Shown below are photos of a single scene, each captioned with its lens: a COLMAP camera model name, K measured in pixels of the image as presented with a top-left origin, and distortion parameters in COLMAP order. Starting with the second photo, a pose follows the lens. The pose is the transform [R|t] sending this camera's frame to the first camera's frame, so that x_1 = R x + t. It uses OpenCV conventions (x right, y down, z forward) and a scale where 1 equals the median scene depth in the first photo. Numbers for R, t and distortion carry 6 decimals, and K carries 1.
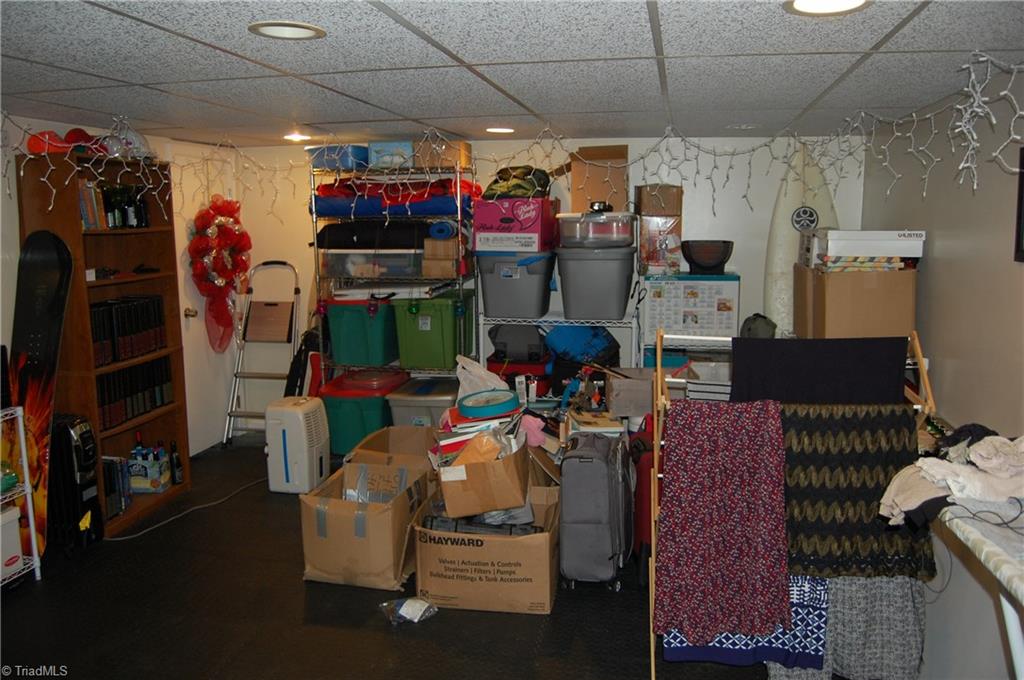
lens RADIAL K [[805.6, 0, 505.3], [0, 805.6, 349.0], [0, 0, 1]] dist [-0.093042, 0.034636]
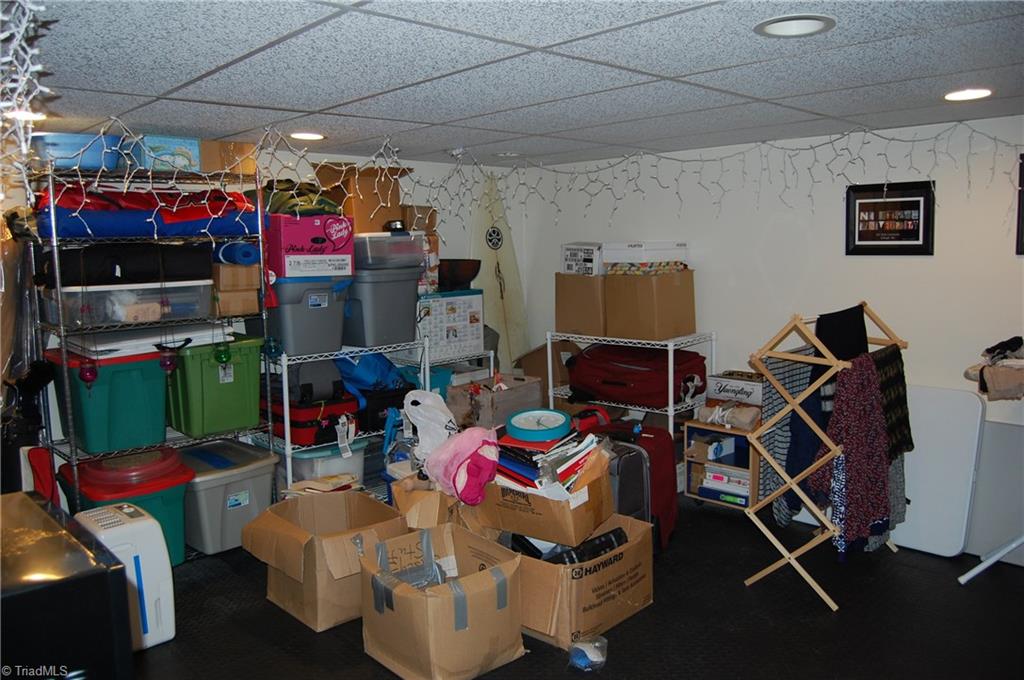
lens RADIAL K [[805.6, 0, 505.3], [0, 805.6, 349.0], [0, 0, 1]] dist [-0.093042, 0.034636]
pose [[0.560831, -0.111851, 0.820340, -0.592403], [0.148231, 0.988388, 0.033425, -0.042534], [-0.814553, 0.102853, 0.570899, 0.348319]]
